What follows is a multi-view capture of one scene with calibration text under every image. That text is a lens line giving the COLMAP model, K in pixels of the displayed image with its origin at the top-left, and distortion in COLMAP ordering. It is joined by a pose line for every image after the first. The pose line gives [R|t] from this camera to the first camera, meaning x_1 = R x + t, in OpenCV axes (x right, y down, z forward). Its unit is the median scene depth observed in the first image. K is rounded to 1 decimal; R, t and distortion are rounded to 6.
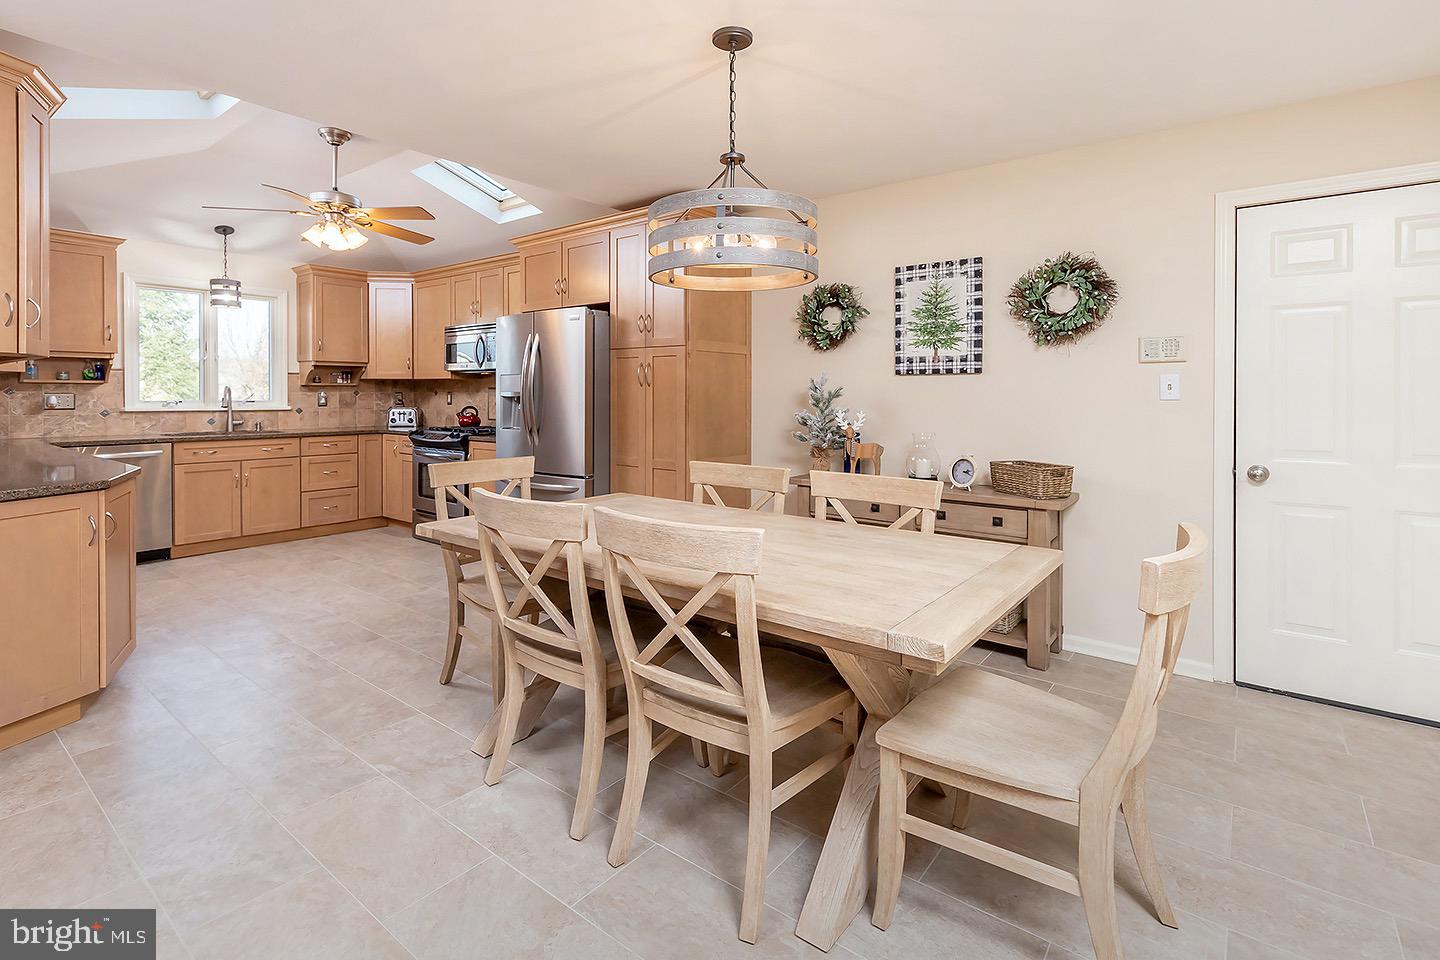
lens RADIAL K [[679.4, 0, 708.3], [0, 679.4, 405.8], [0, 0, 1]] dist [-0.002306, -0.000452]
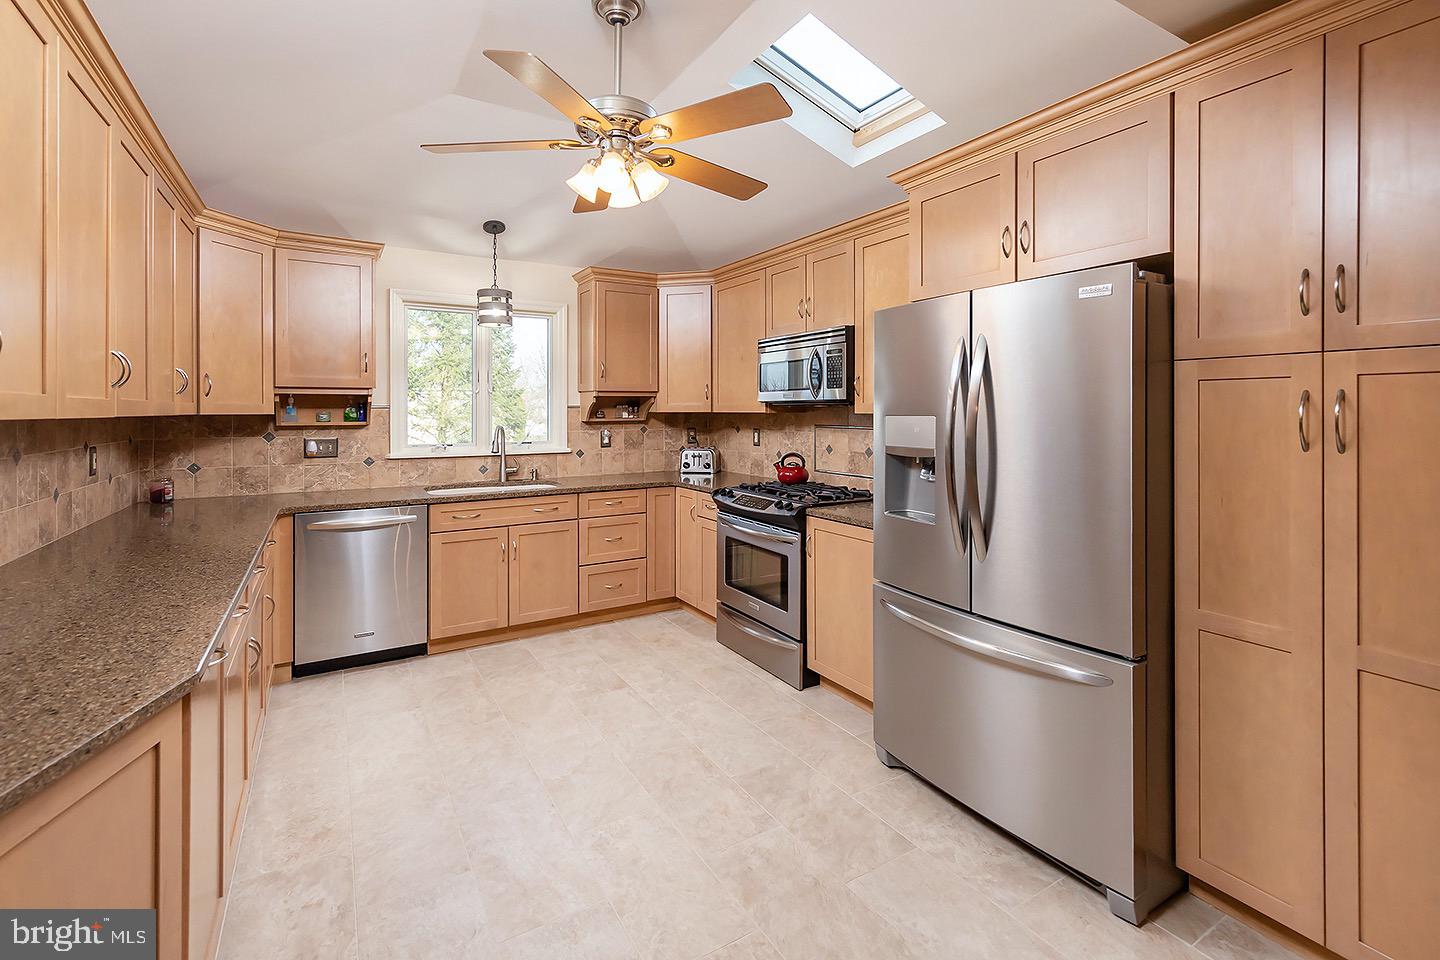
lens RADIAL K [[642.8, 0, 716.5], [0, 642.8, 410.8], [0, 0, 1]] dist [-0.000851, -0.000233]
pose [[0.936728, -0.006276, -0.350002, -0.204931], [0.000552, 0.999865, -0.016451, -0.033140], [0.350058, 0.015217, 0.936604, 0.380199]]
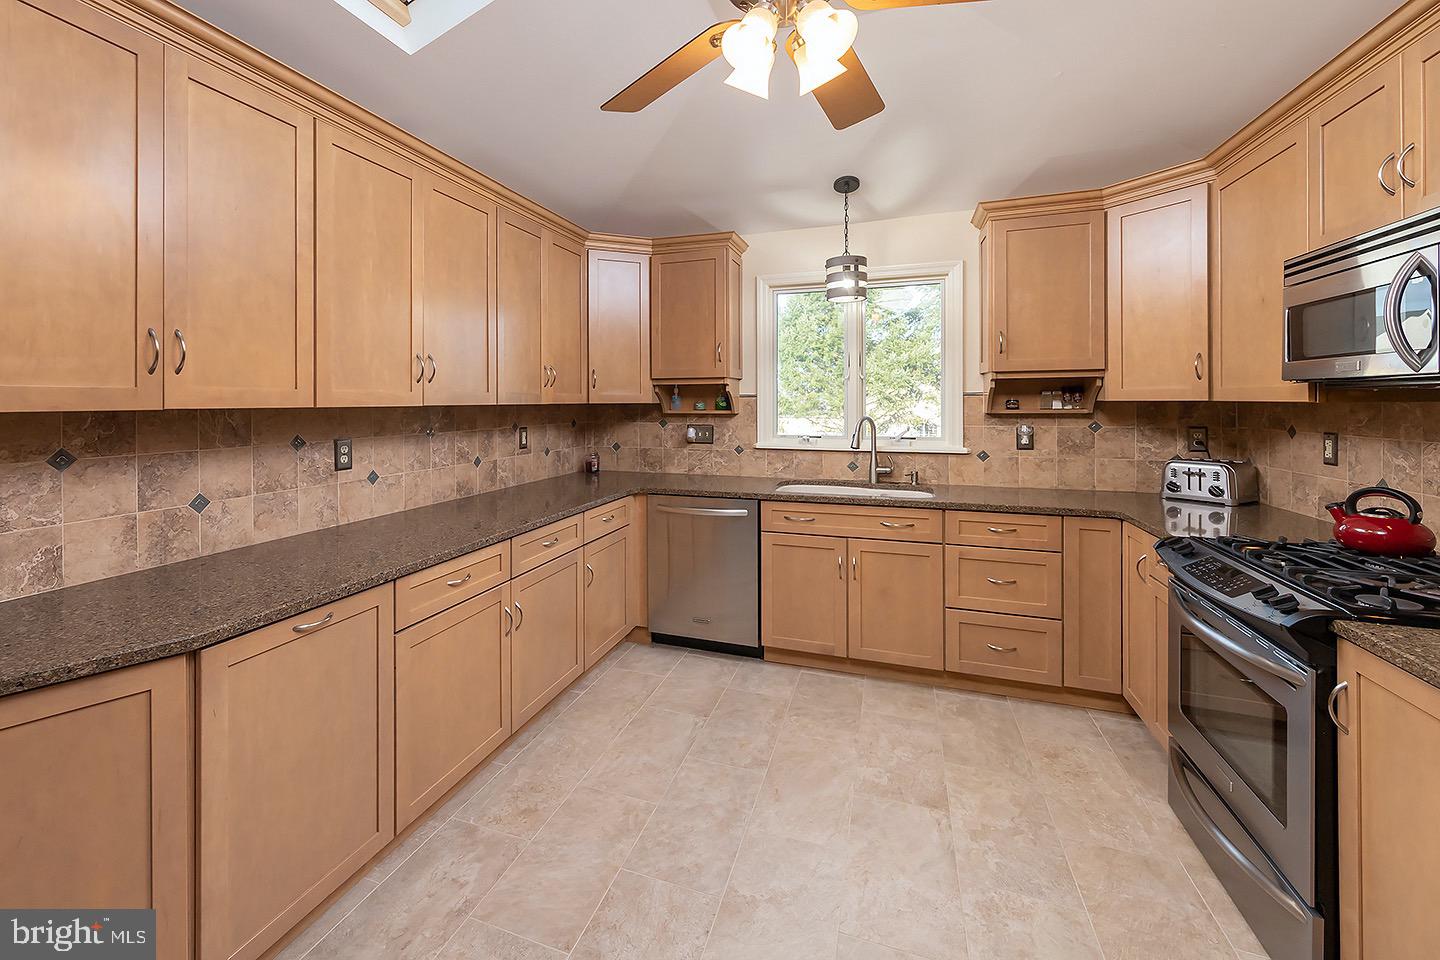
lens RADIAL K [[623.3, 0, 642.9], [0, 623.3, 401.6], [0, 0, 1]] dist [0.002234, -0.000565]
pose [[0.283510, -0.004449, -0.958959, -0.173478], [-0.009704, 0.999925, -0.007508, -0.036622], [0.958920, 0.011434, 0.283446, 0.606004]]
